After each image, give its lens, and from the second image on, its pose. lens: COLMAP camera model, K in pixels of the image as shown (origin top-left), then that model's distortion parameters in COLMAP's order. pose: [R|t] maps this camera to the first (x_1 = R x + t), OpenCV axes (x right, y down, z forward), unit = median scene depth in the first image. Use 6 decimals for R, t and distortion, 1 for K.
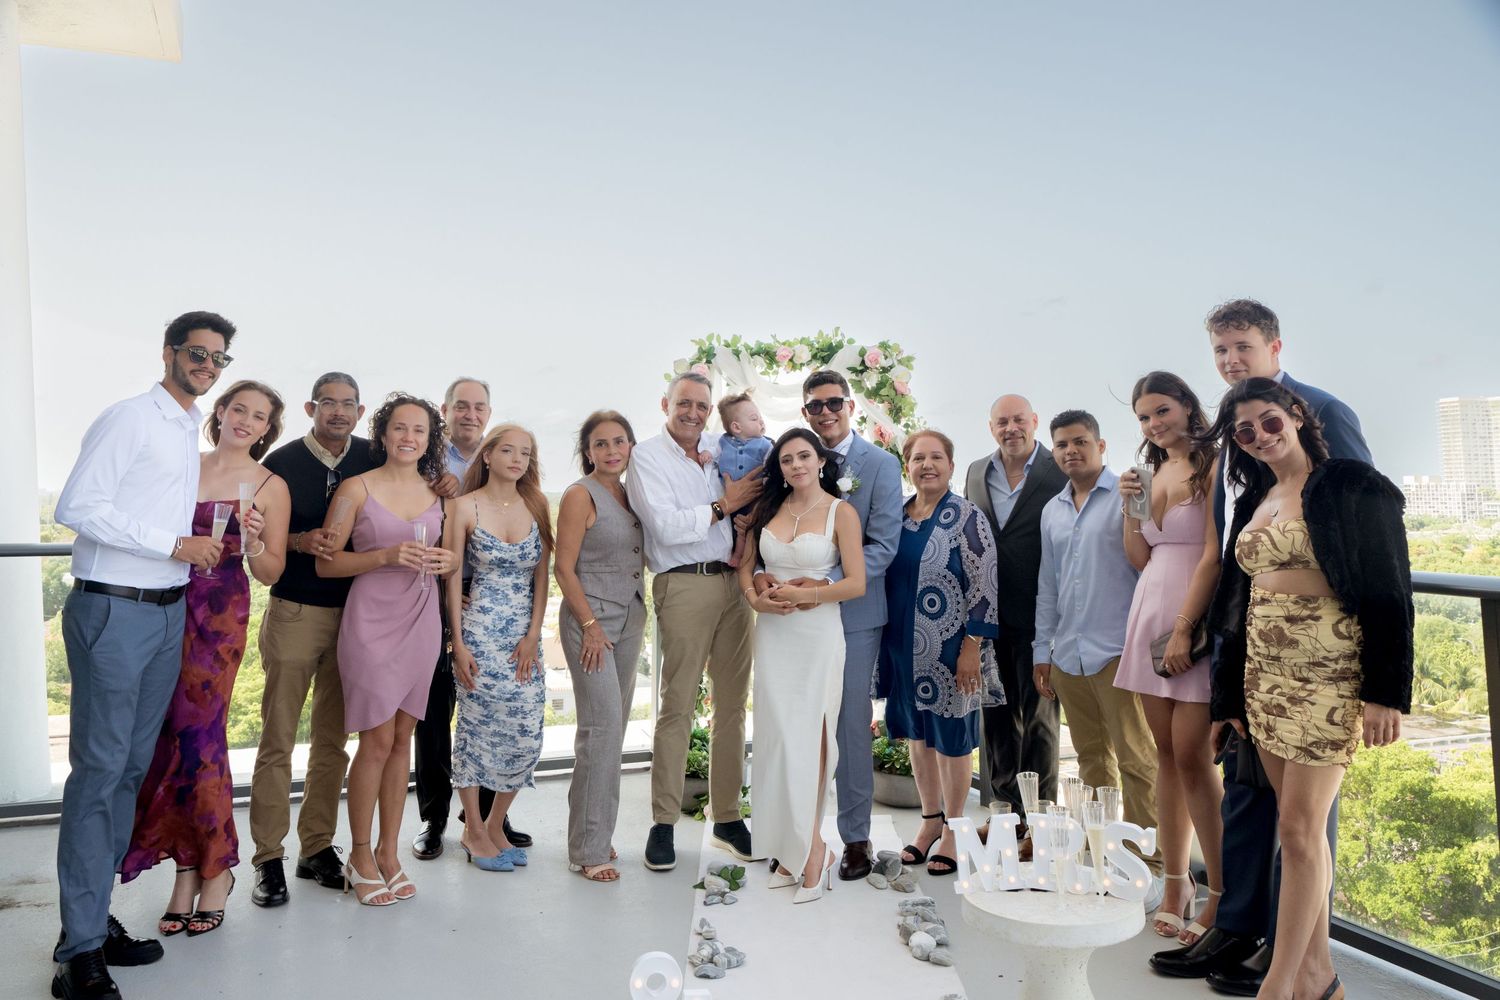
lens RADIAL K [[1752.6, 0, 750.1], [0, 1752.6, 459.9], [0, 0, 1]] dist [-0.010308, 0.021332]
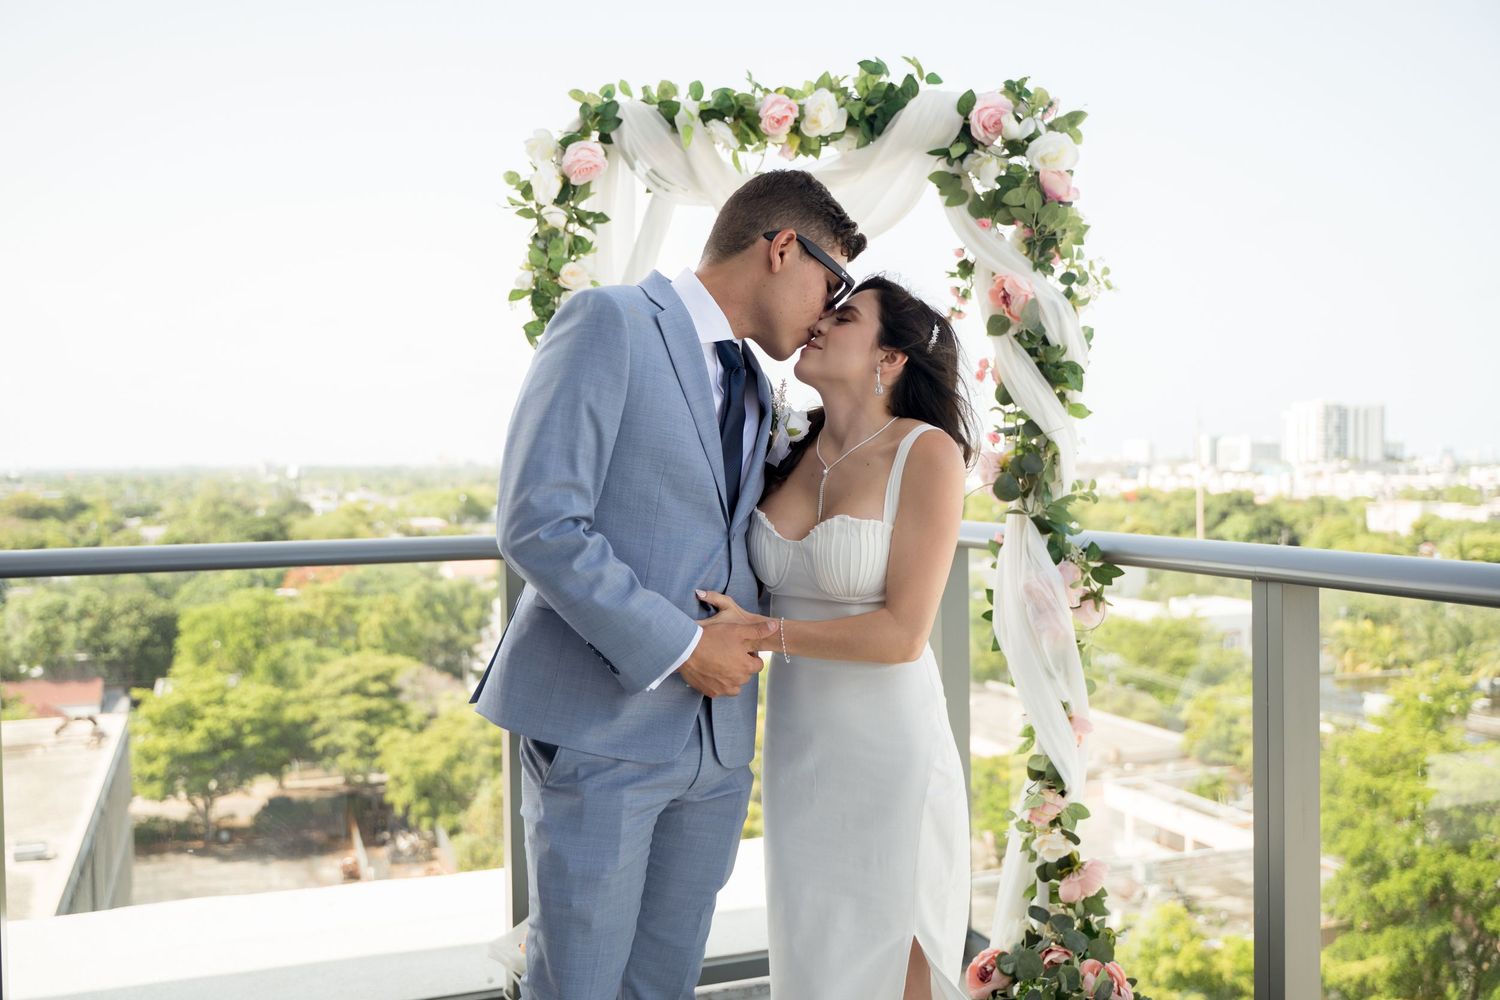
lens RADIAL K [[1413.0, 0, 732.3], [0, 1413.0, 483.8], [0, 0, 1]] dist [0.007583, -0.025799]
pose [[0.997798, 0.000770, -0.066316, 0.034132], [0.001794, 0.999253, 0.038603, 0.018225], [0.066296, -0.038637, 0.997052, 0.712557]]
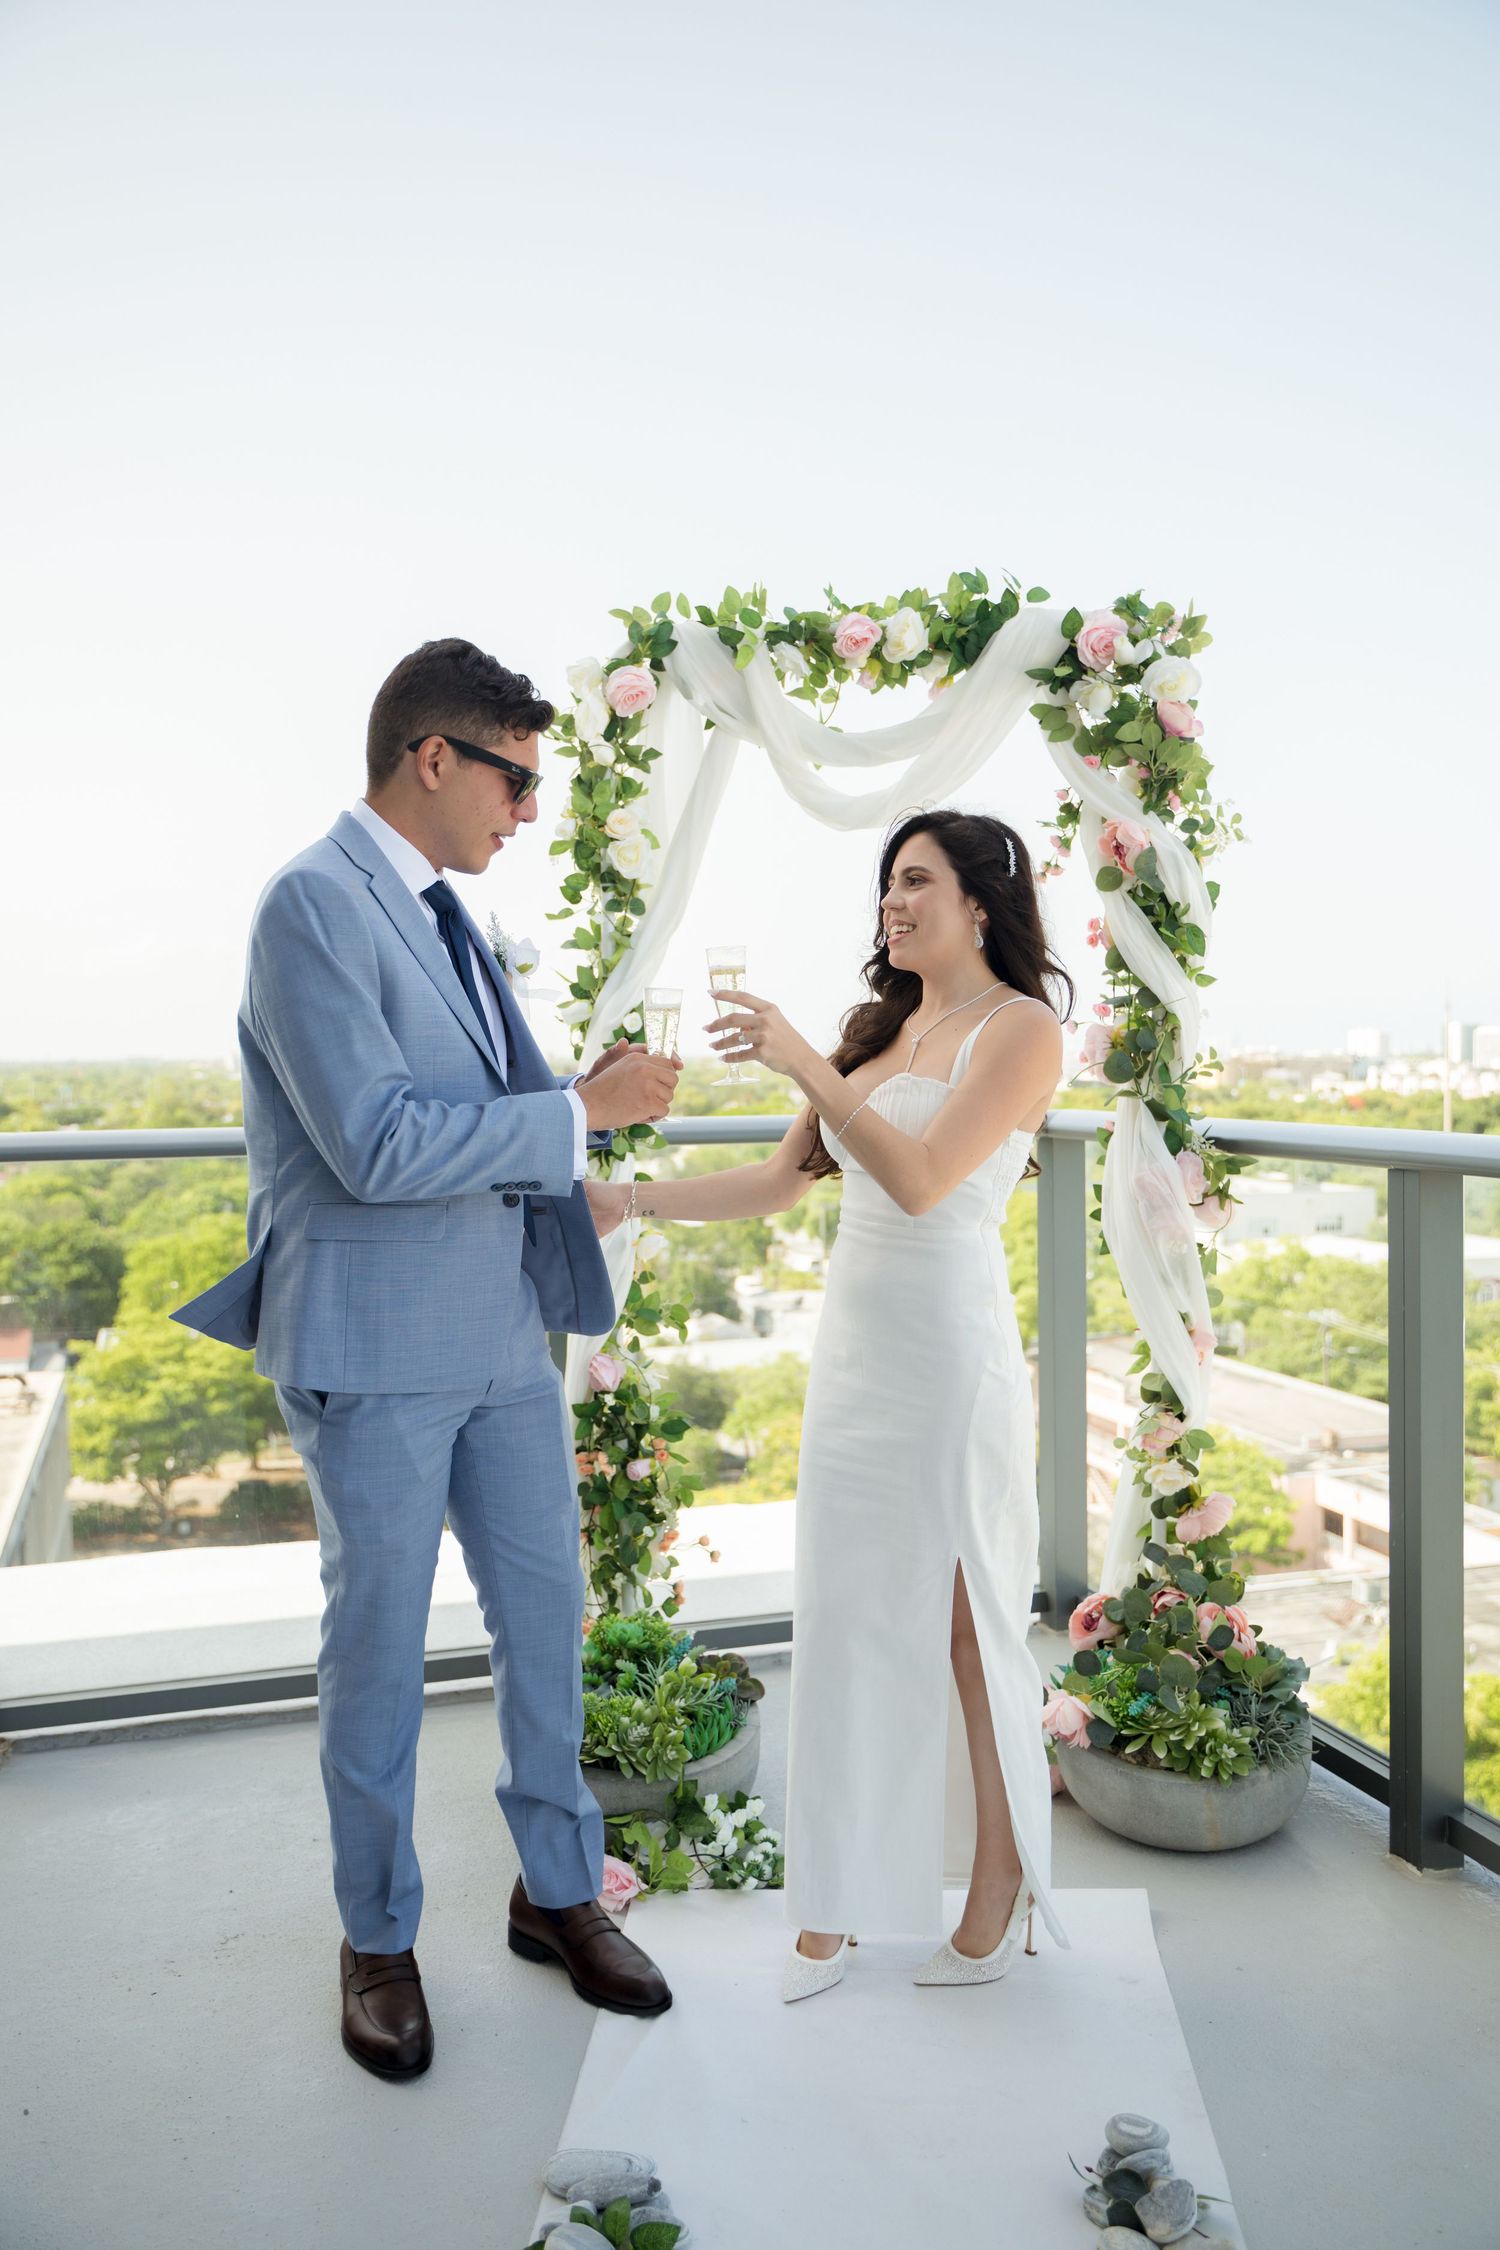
lens RADIAL K [[1841.4, 0, 745.9], [0, 1841.4, 1103.2], [0, 0, 1]] dist [0.001347, -0.004577]
pose [[0.993654, 0.004353, -0.112393, 0.044226], [0.001163, 0.998800, 0.048970, 0.021397], [0.112471, -0.048790, 0.992456, 0.659953]]
